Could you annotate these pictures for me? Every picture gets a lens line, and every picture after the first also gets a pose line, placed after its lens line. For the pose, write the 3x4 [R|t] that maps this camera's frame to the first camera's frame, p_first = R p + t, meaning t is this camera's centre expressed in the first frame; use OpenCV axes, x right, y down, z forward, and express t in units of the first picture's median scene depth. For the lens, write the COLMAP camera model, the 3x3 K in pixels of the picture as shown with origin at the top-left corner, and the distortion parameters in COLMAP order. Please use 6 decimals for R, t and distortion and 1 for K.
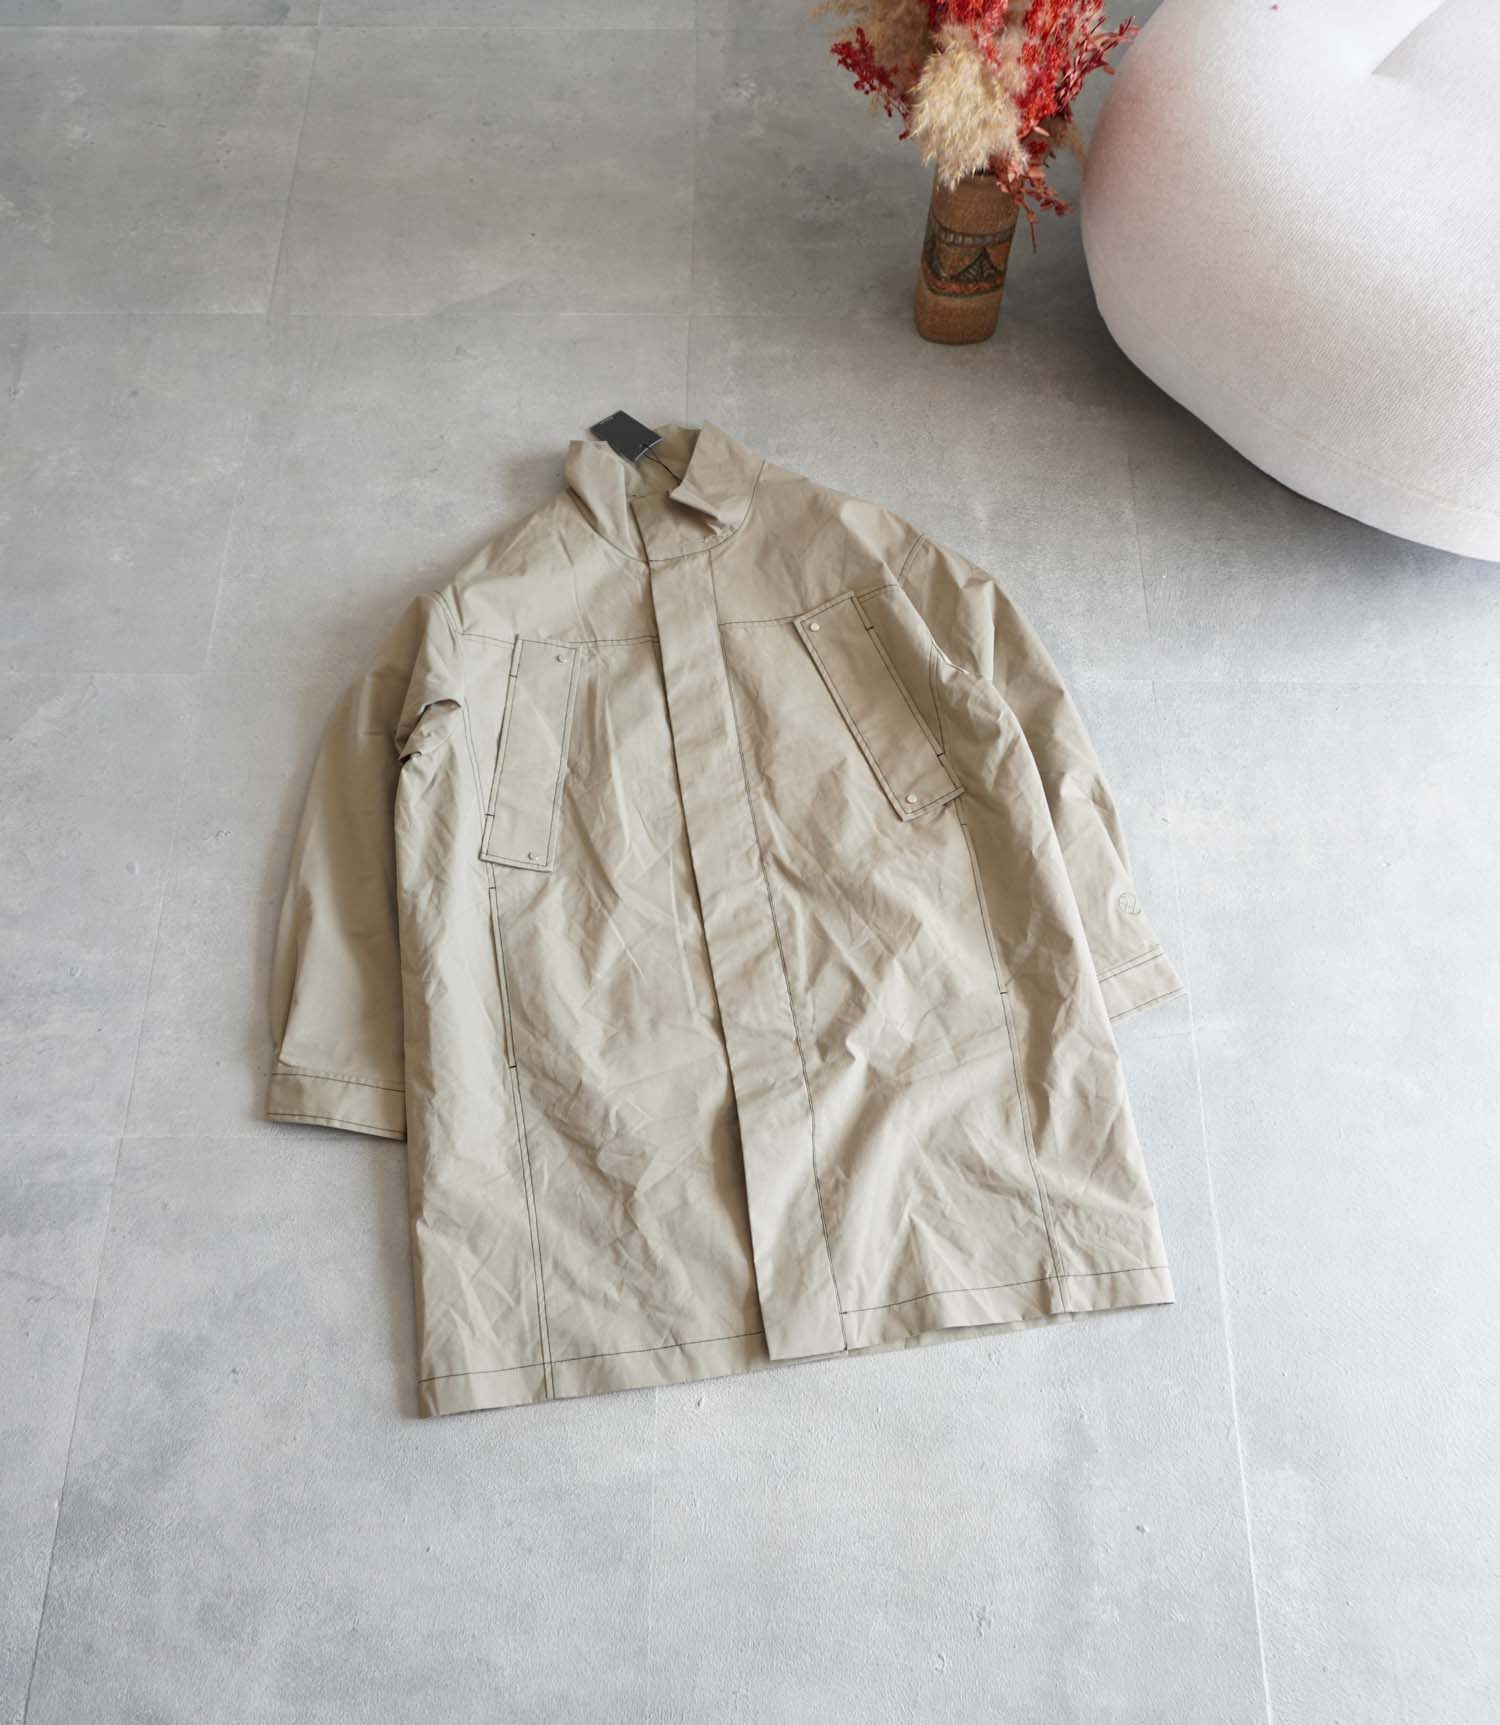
lens RADIAL K [[1534.9, 0, 756.3], [0, 1534.9, 874.1], [0, 0, 1]] dist [-0.016260, 0.091701]
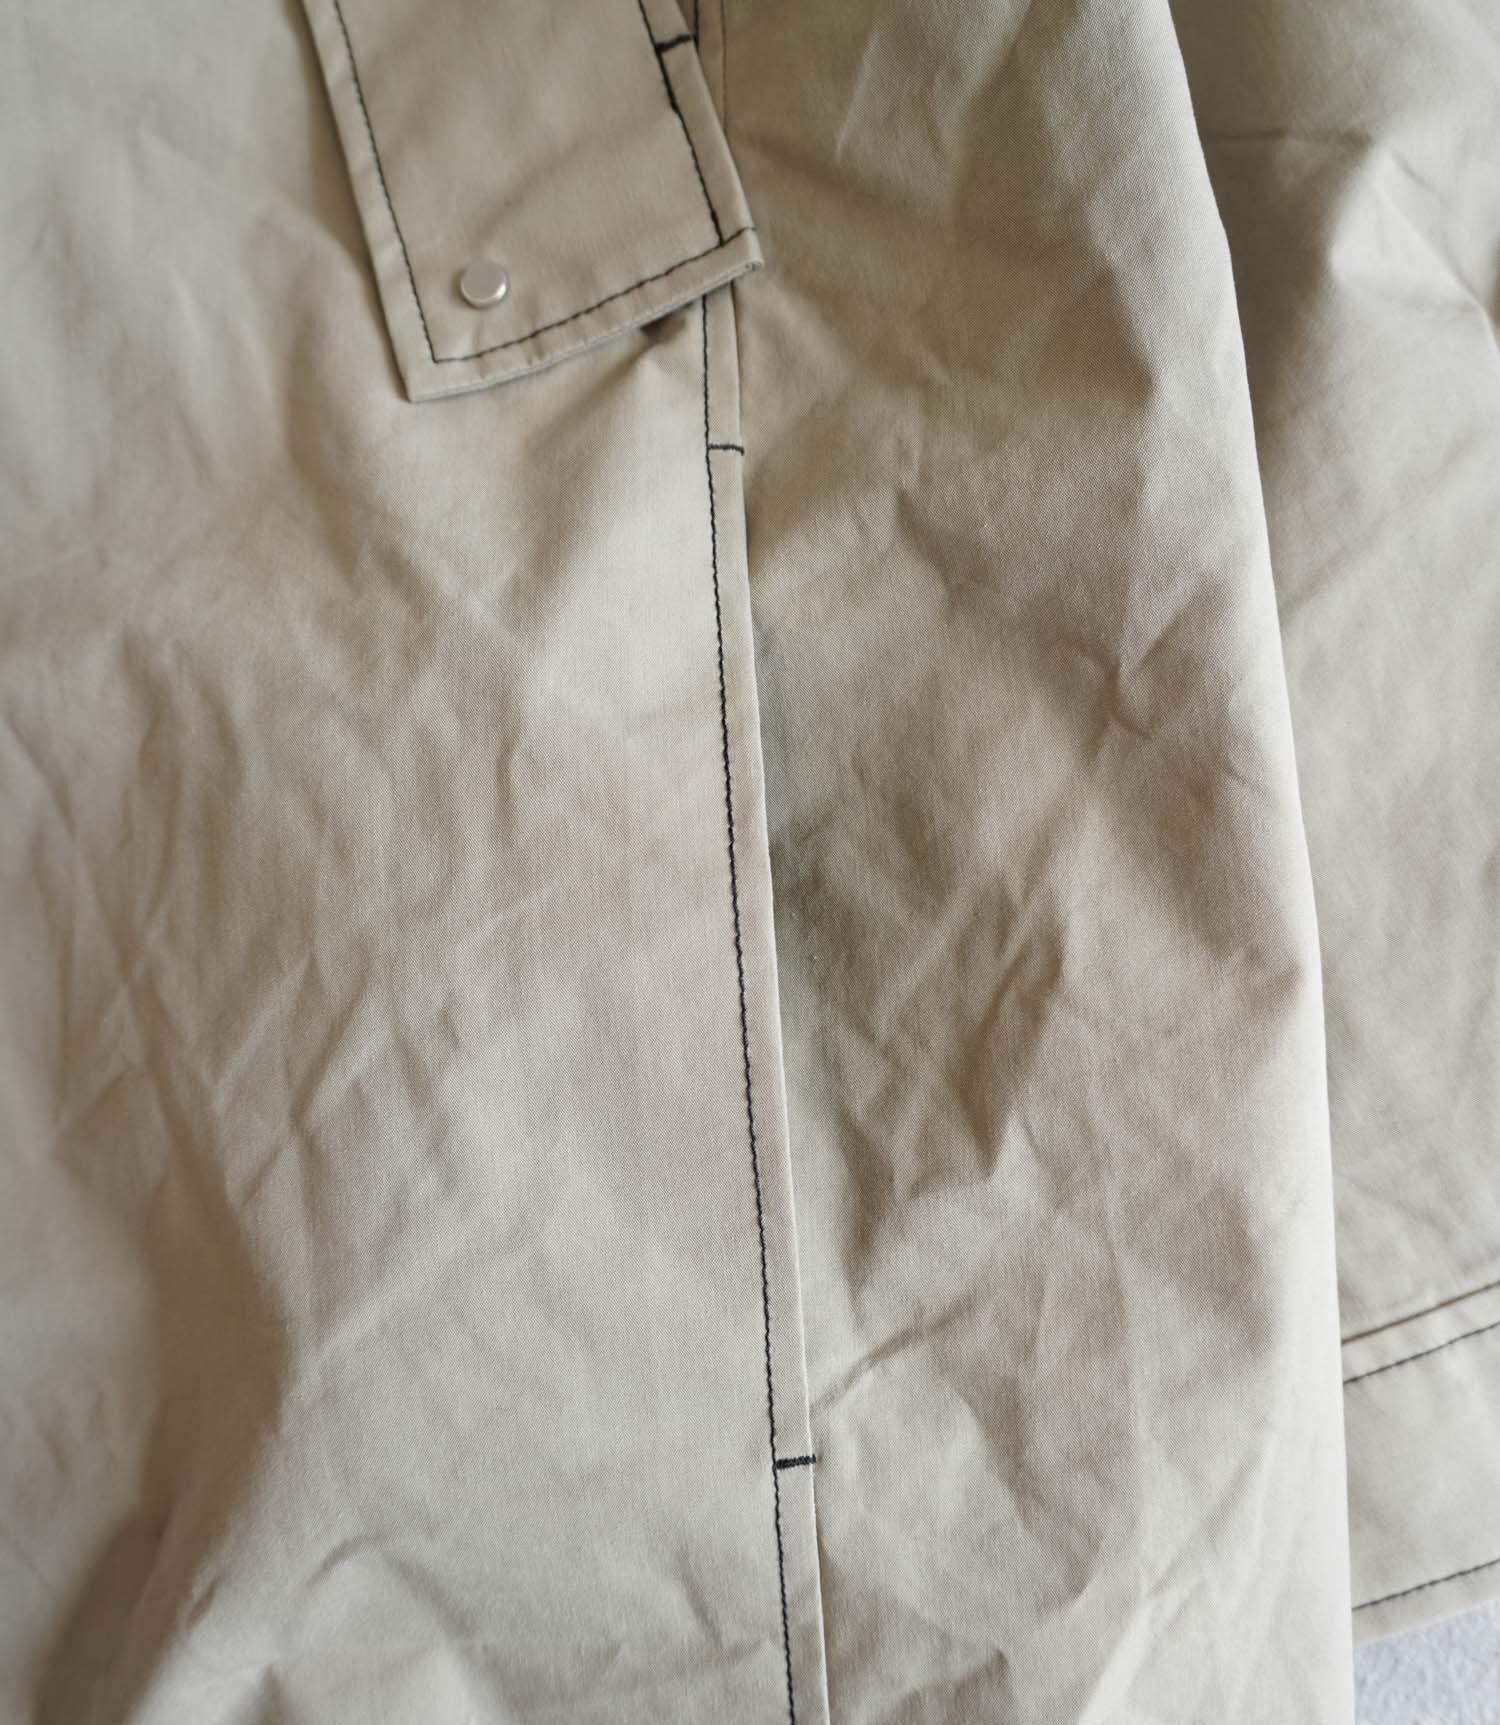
lens RADIAL K [[1534.9, 0, 742.7], [0, 1534.9, 866.9], [0, 0, 1]] dist [-0.016260, 0.091701]
pose [[0.984809, 0.085453, -0.151162, 0.164836], [-0.042318, 0.962390, 0.268354, -0.032088], [0.168408, -0.257881, 0.951386, 0.802861]]
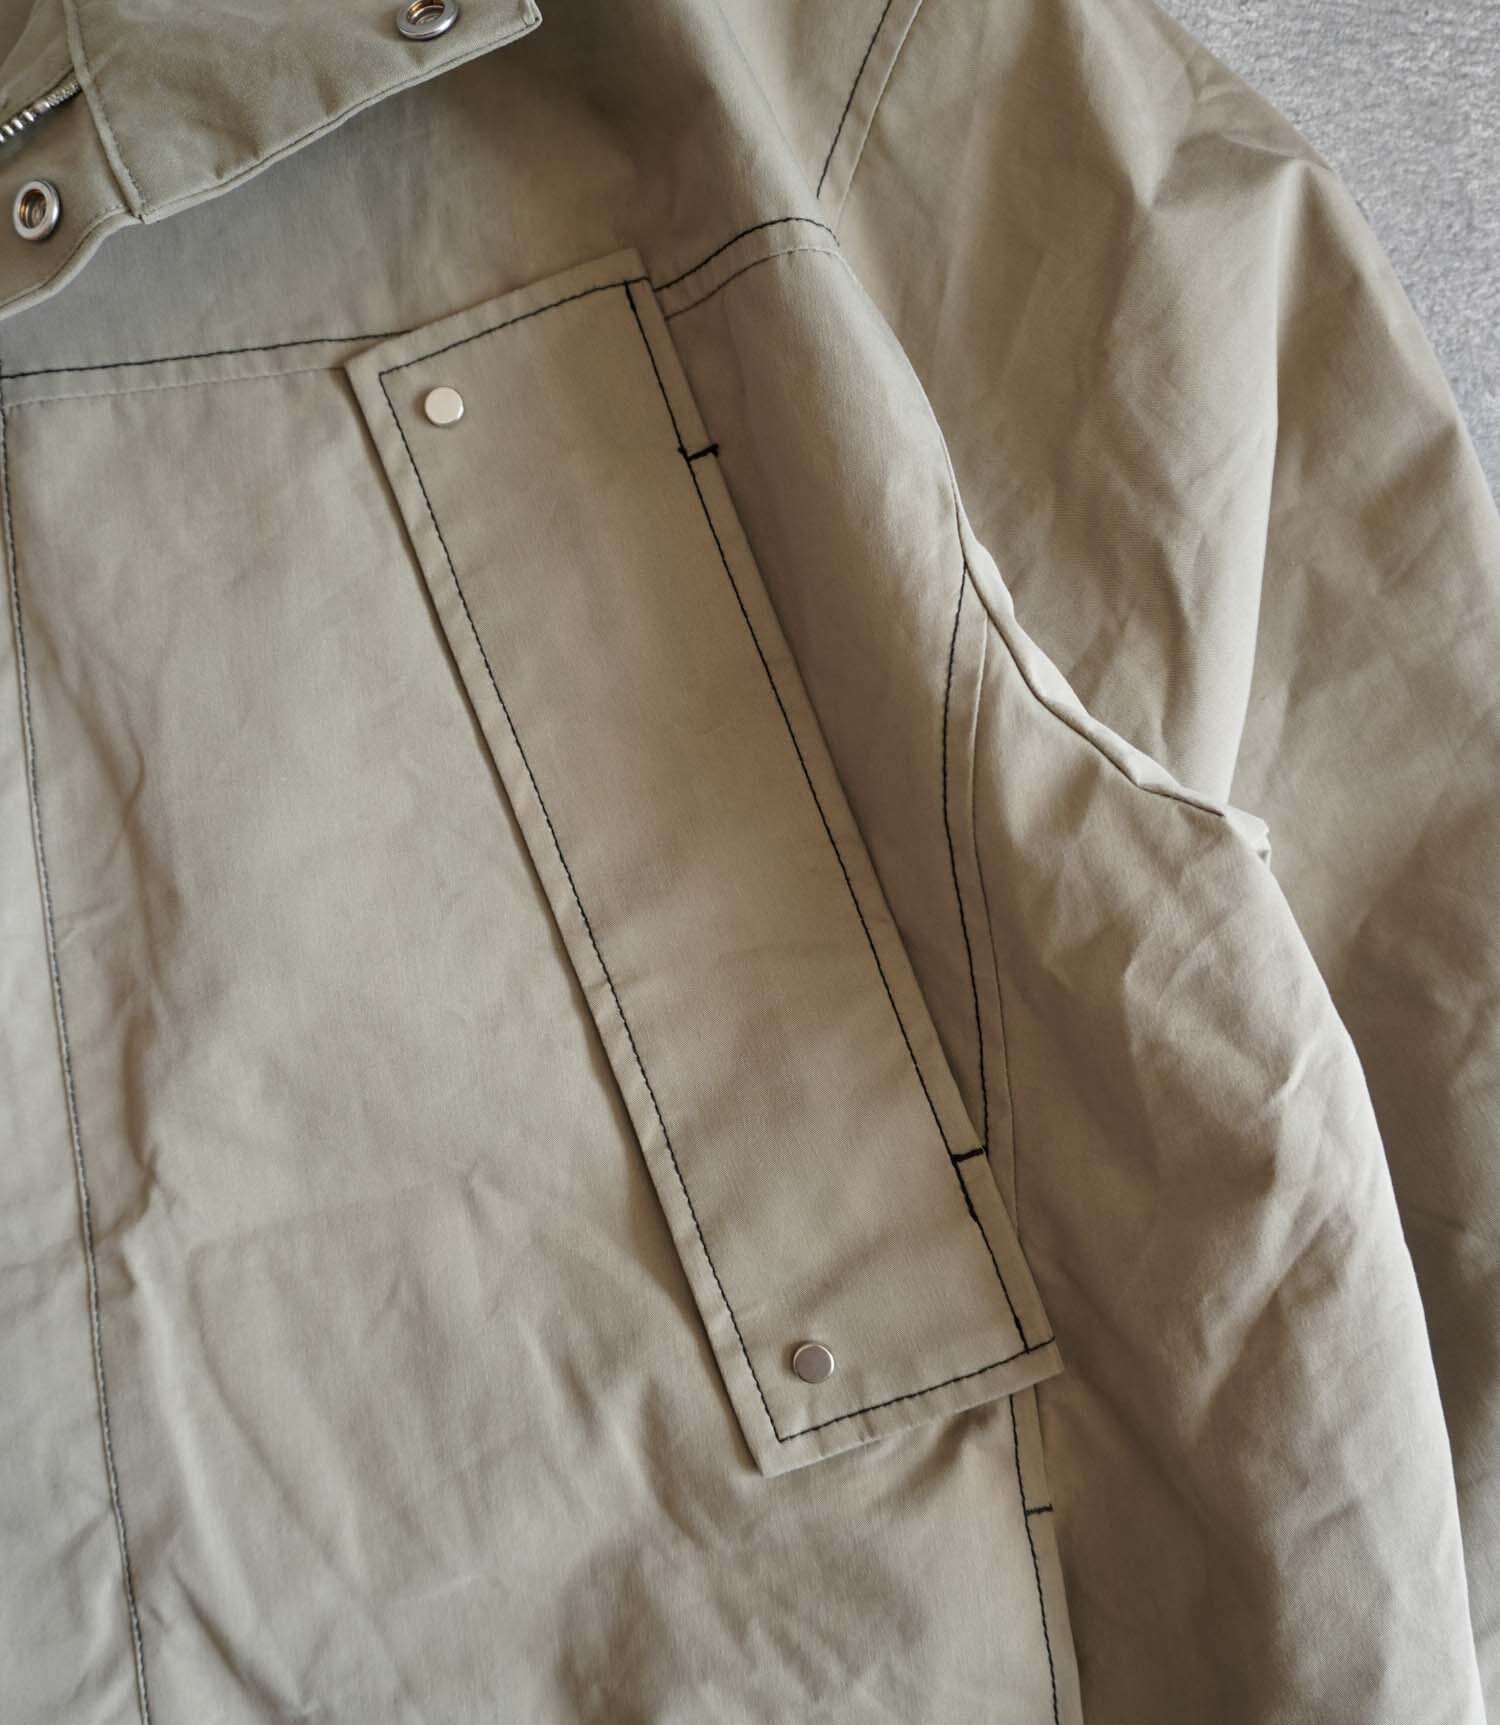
lens RADIAL K [[1534.9, 0, 796.9], [0, 1534.9, 912.4], [0, 0, 1]] dist [-0.016260, 0.091701]
pose [[0.999056, 0.043413, 0.001392, 0.094929], [-0.040537, 0.920411, 0.388845, -0.190259], [0.015599, -0.388534, 0.921302, 0.817780]]
